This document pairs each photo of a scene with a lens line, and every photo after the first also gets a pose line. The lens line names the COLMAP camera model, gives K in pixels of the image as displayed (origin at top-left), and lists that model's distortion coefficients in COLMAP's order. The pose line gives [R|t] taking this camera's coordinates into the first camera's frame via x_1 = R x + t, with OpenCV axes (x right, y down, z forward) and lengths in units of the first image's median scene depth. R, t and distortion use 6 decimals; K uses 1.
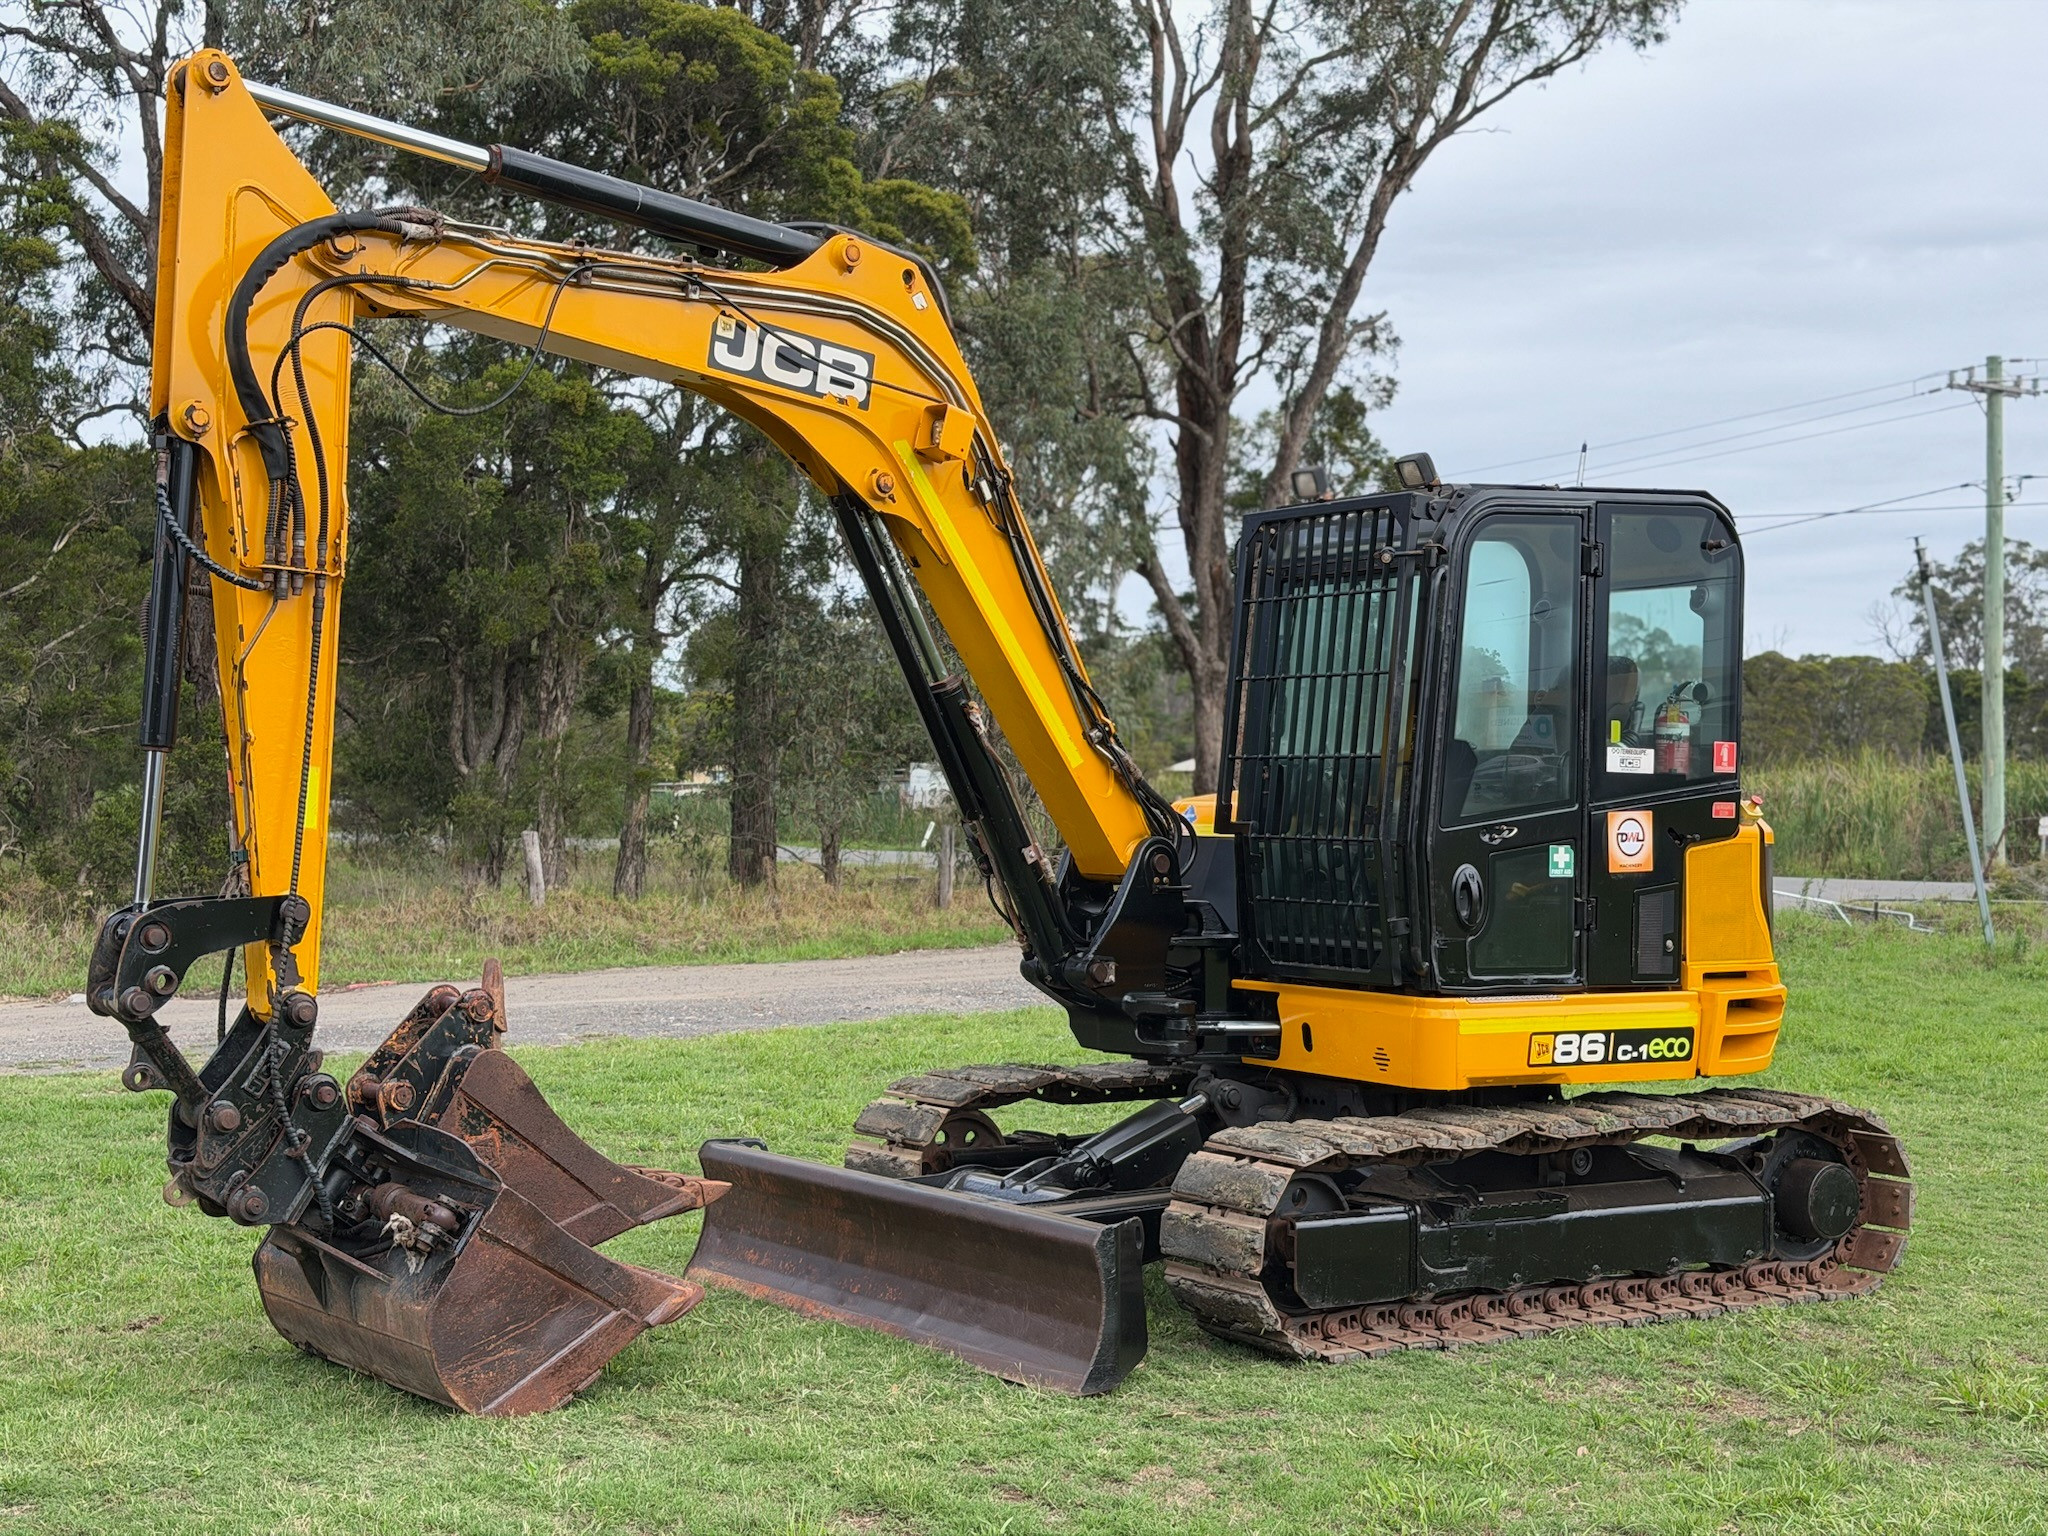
lens RADIAL K [[2863.6, 0, 1018.5], [0, 2863.6, 773.2], [0, 0, 1]] dist [0.152078, -0.202153]
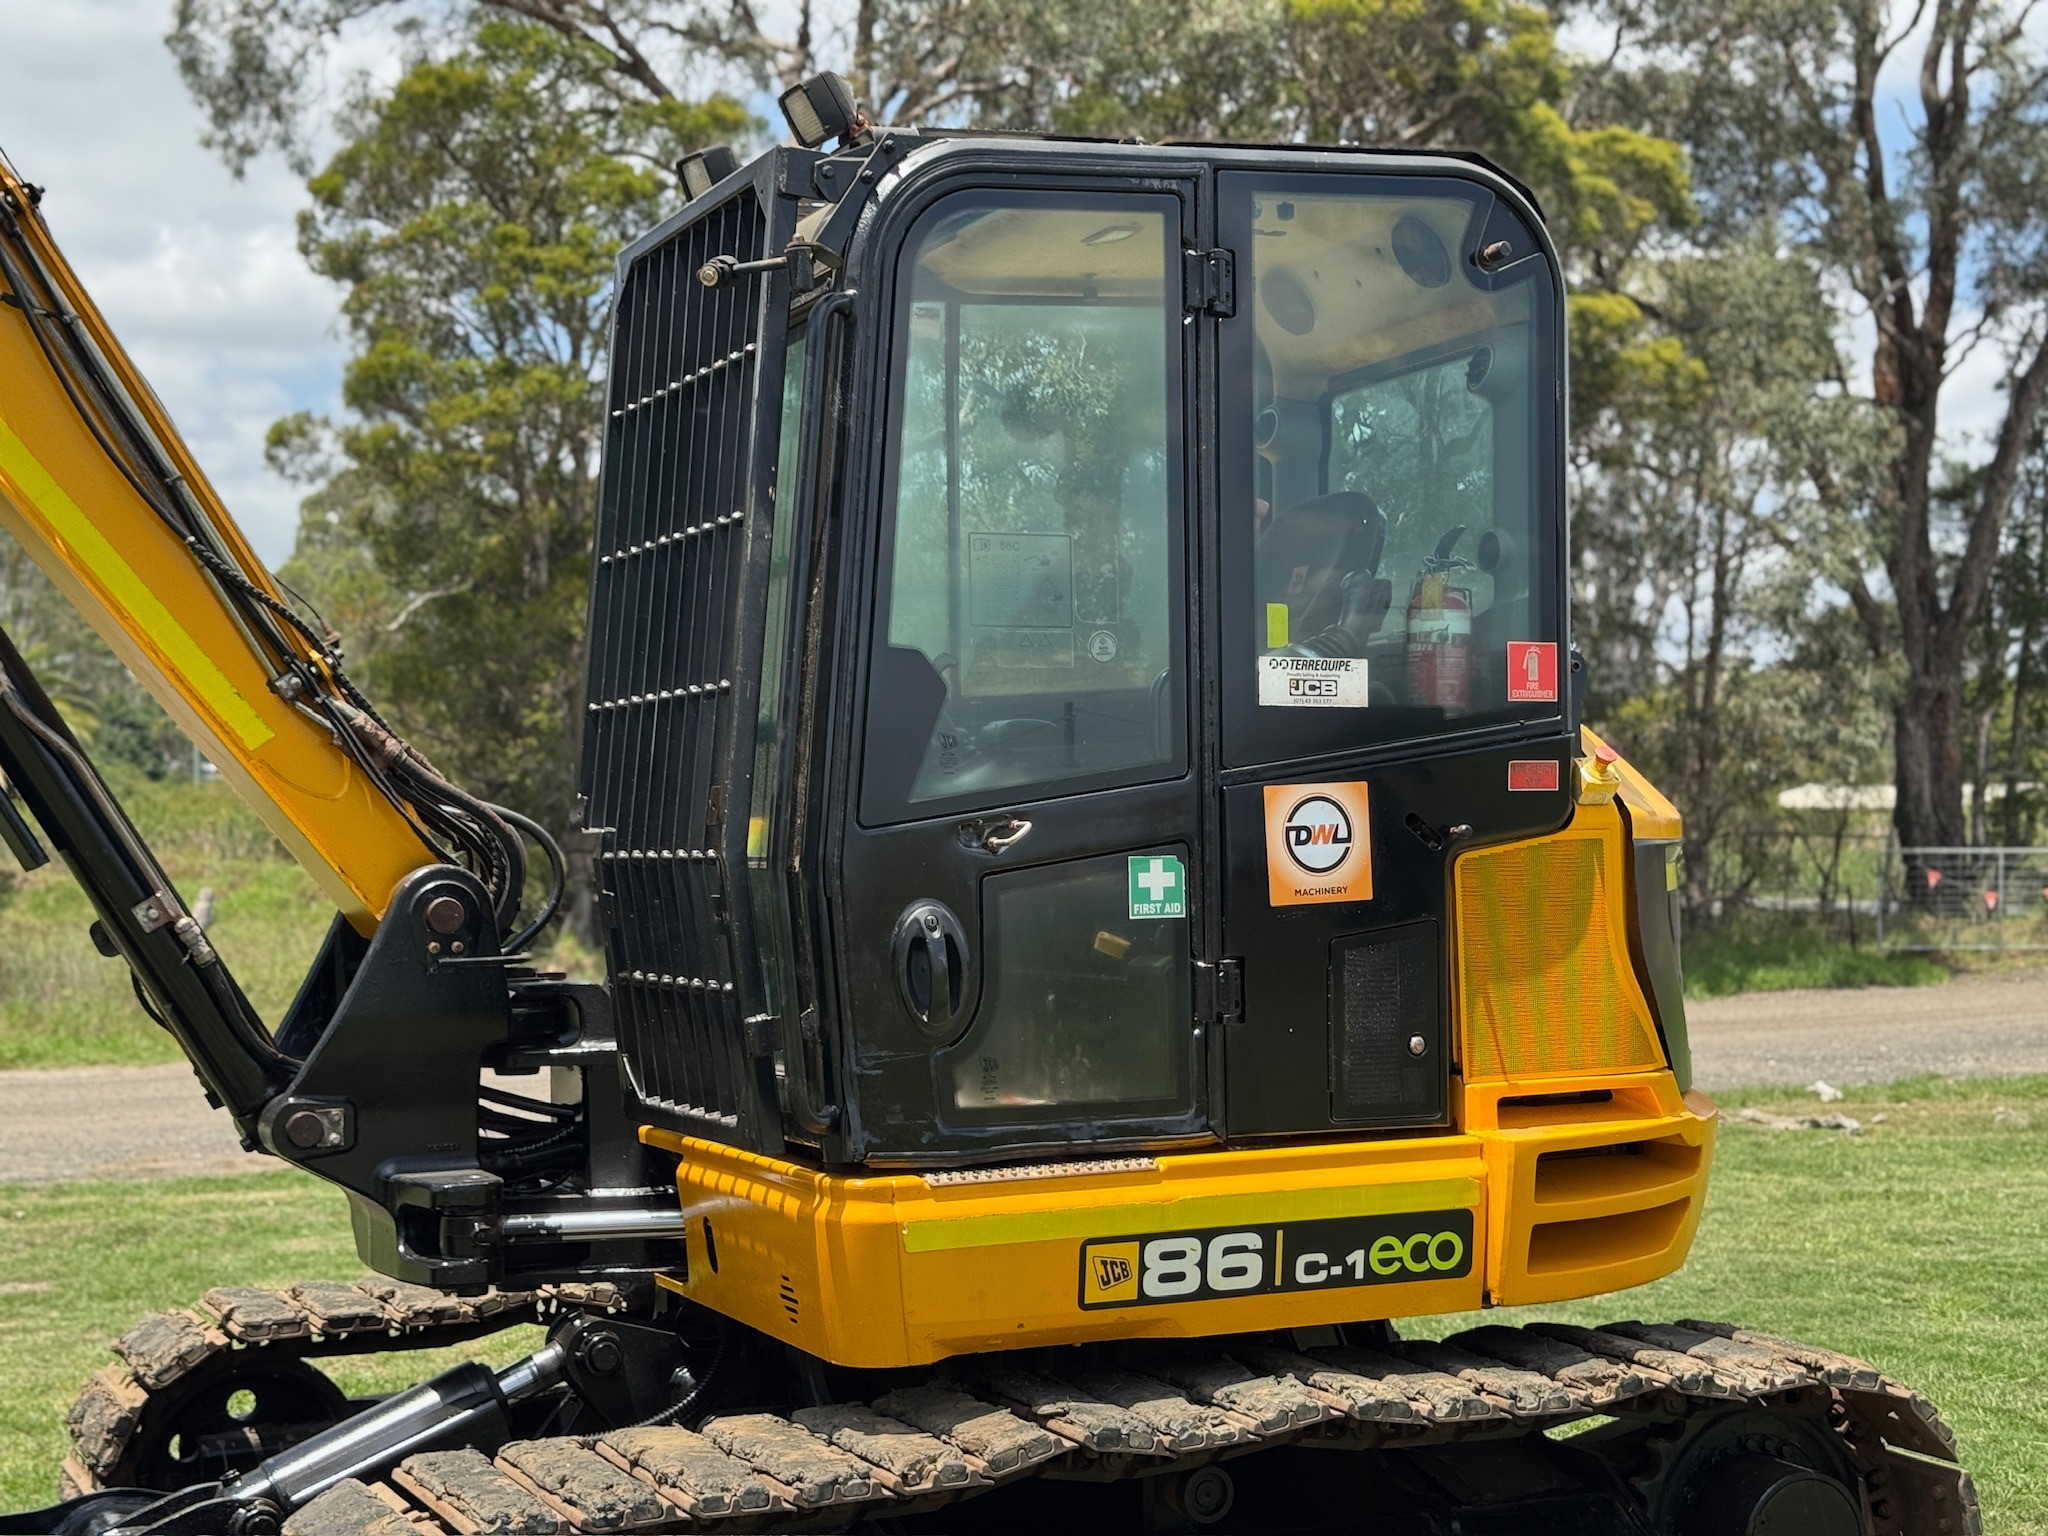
lens RADIAL K [[2863.6, 0, 1018.5], [0, 2863.6, 773.2], [0, 0, 1]] dist [0.152078, -0.202153]
pose [[0.989120, -0.036681, -0.142466, 0.233368], [0.035035, 0.999287, -0.014050, 0.016779], [0.142880, 0.008905, 0.989700, 0.499629]]
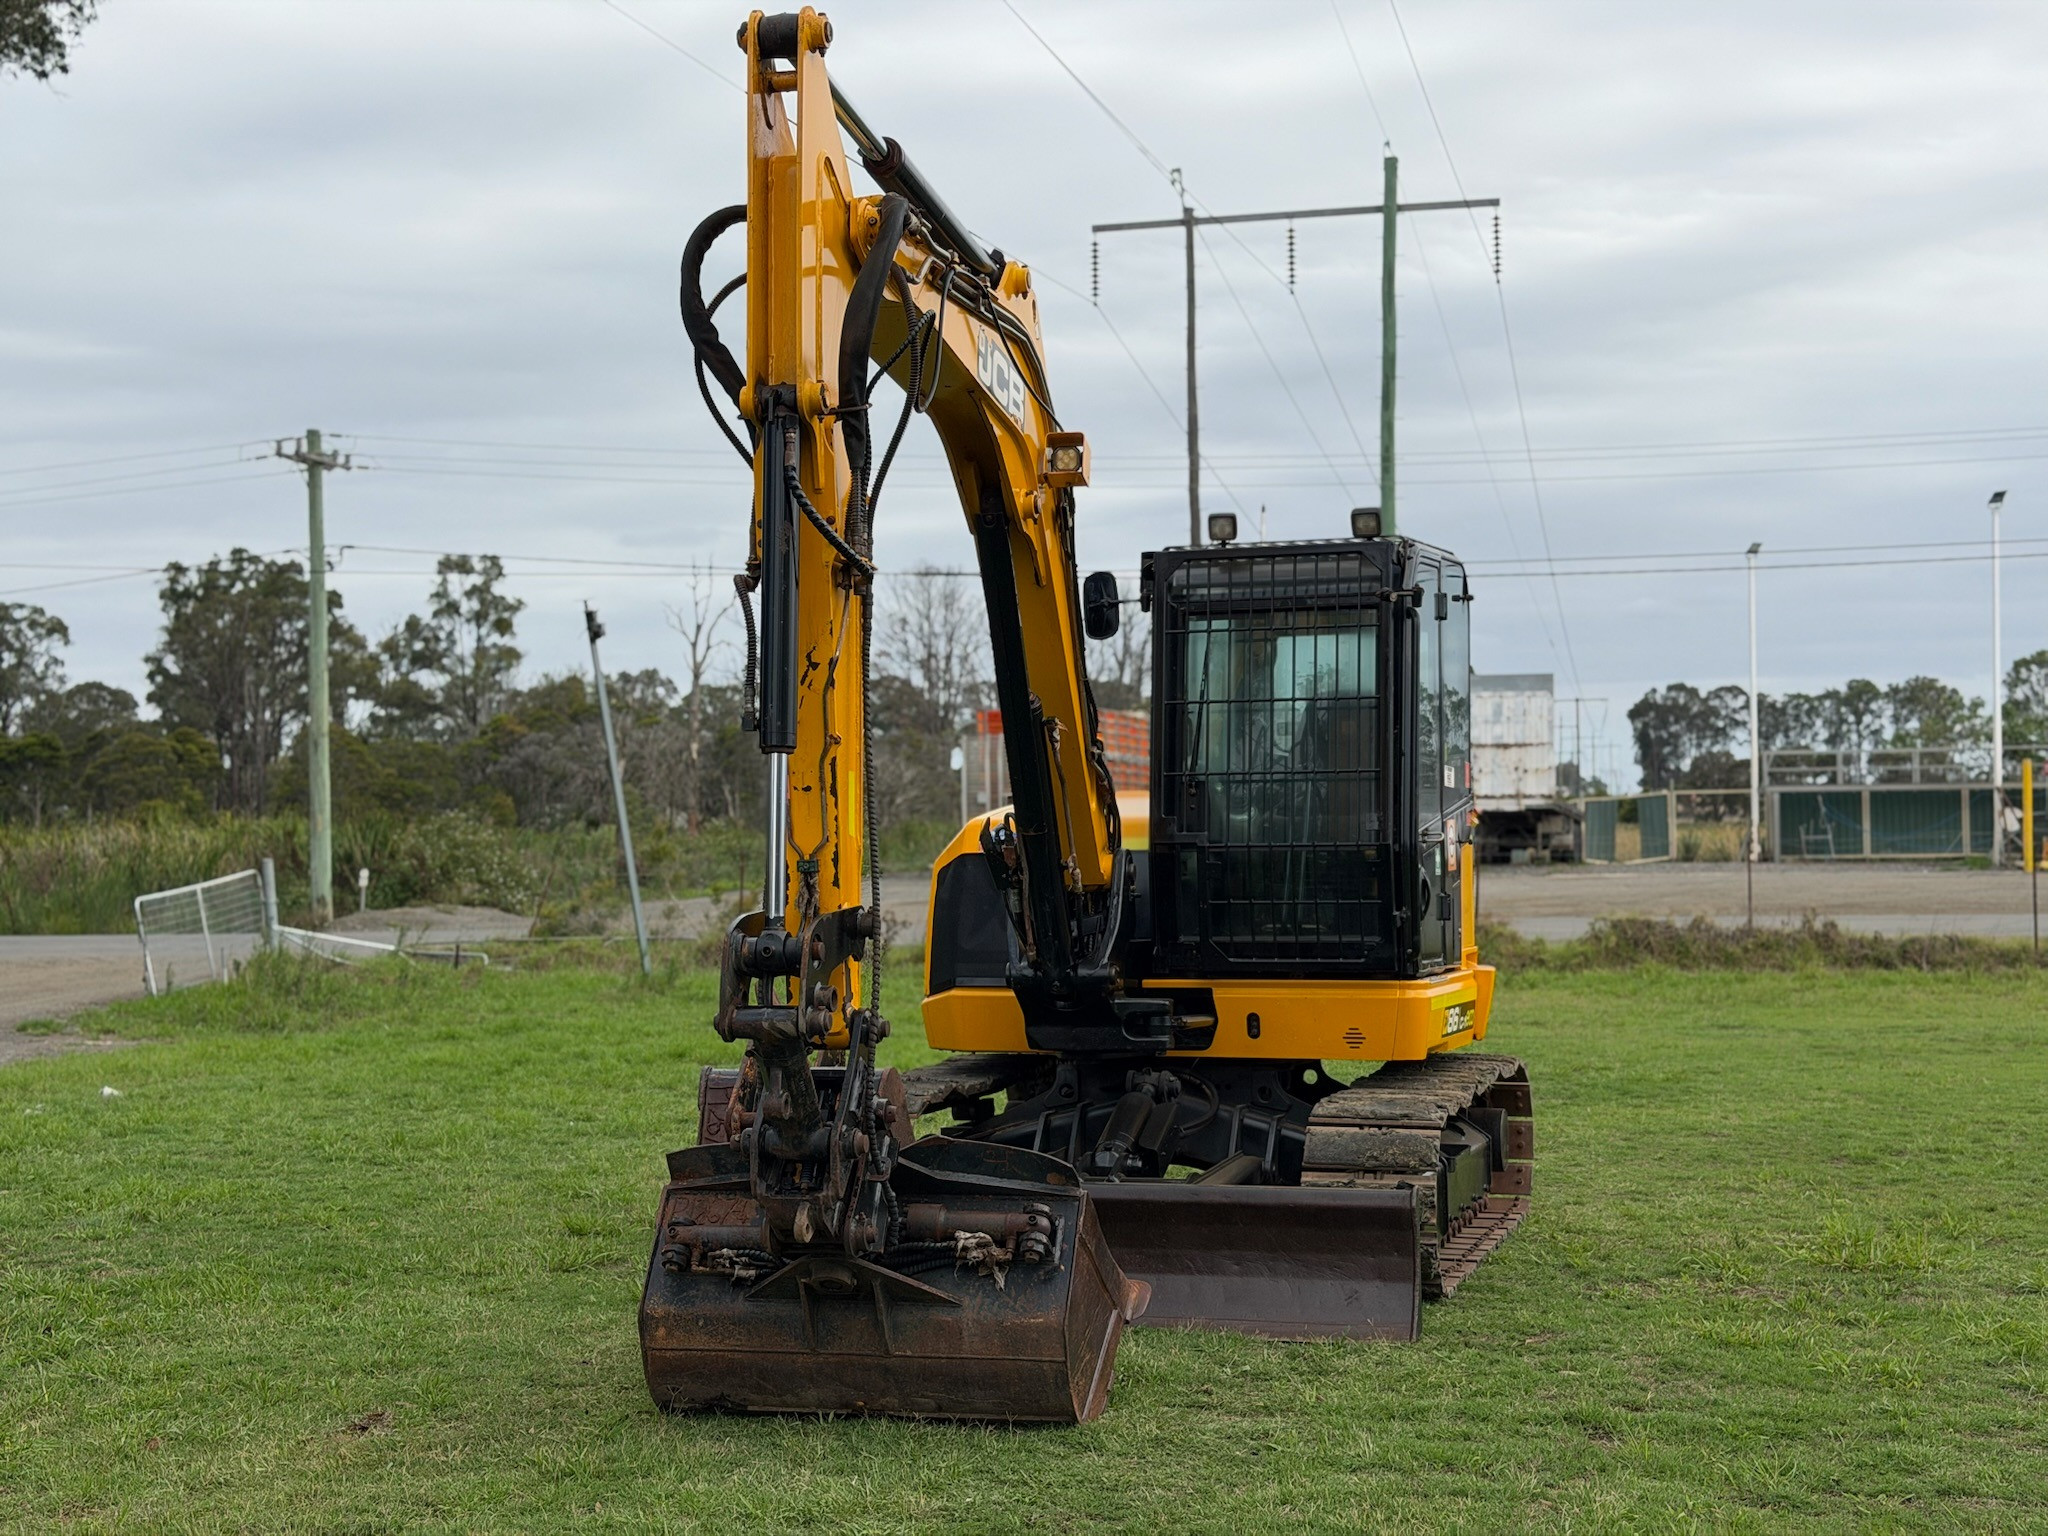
lens RADIAL K [[2863.6, 0, 1018.5], [0, 2863.6, 773.2], [0, 0, 1]] dist [0.152078, -0.202153]
pose [[0.774844, 0.001447, 0.632151, -0.675701], [0.012935, 0.999752, -0.018144, 0.013382], [-0.632020, 0.022236, 0.774633, 0.197545]]
